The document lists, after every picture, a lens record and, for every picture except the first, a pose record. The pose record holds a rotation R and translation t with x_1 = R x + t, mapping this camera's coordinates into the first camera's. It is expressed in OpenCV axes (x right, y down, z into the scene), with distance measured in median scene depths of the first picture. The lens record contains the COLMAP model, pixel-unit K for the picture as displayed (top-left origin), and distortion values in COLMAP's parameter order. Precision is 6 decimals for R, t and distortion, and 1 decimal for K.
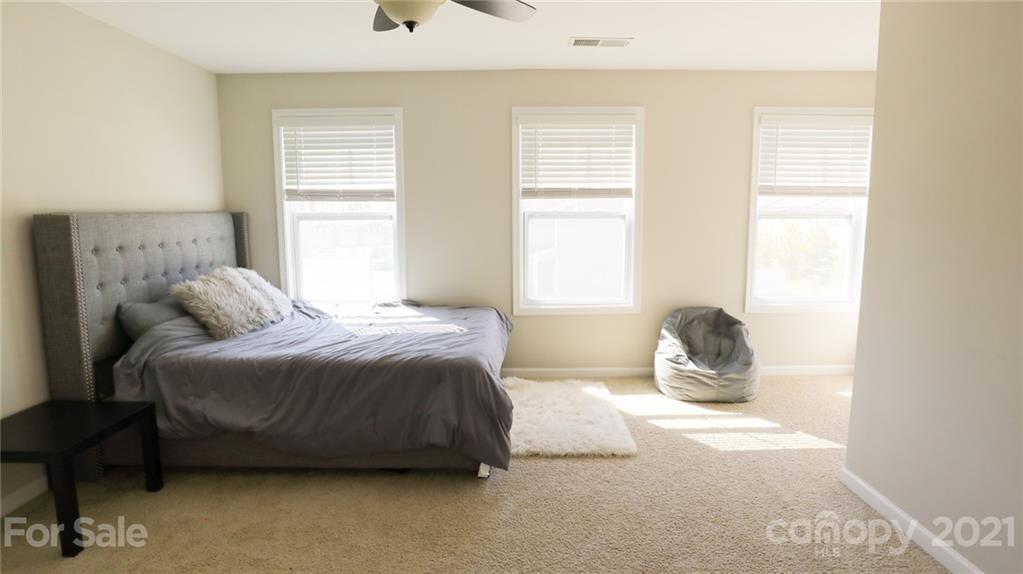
lens RADIAL K [[549.4, 0, 511.5], [0, 549.4, 287.0], [0, 0, 1]] dist [-0.002346, -0.000244]
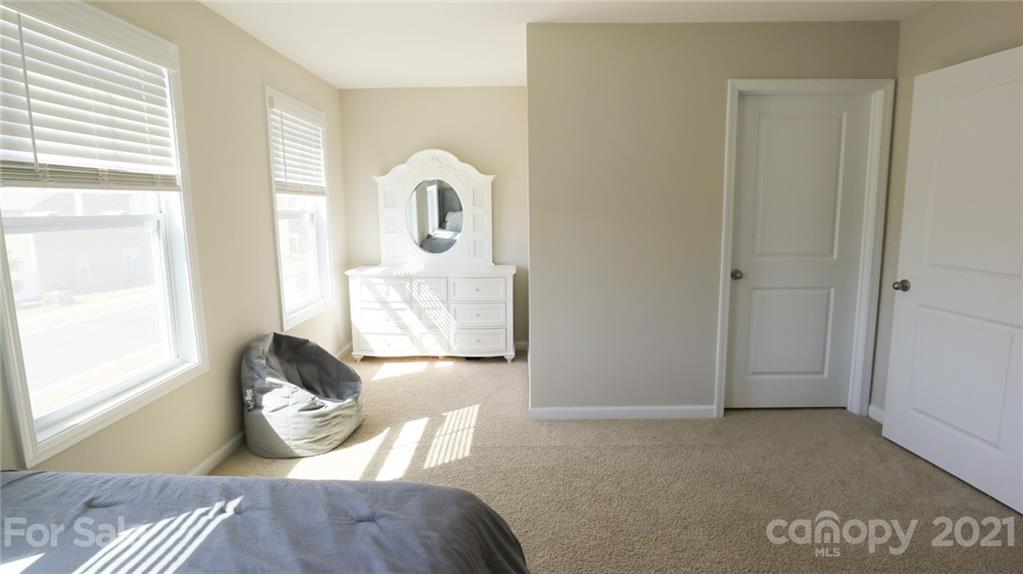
lens RADIAL K [[549.4, 0, 511.5], [0, 549.4, 287.0], [0, 0, 1]] dist [-0.002346, -0.000244]
pose [[-0.000651, -0.145040, 0.989426, -0.409064], [0.140147, 0.979648, 0.143699, -0.094738], [-0.990130, 0.138759, 0.019689, 0.641810]]
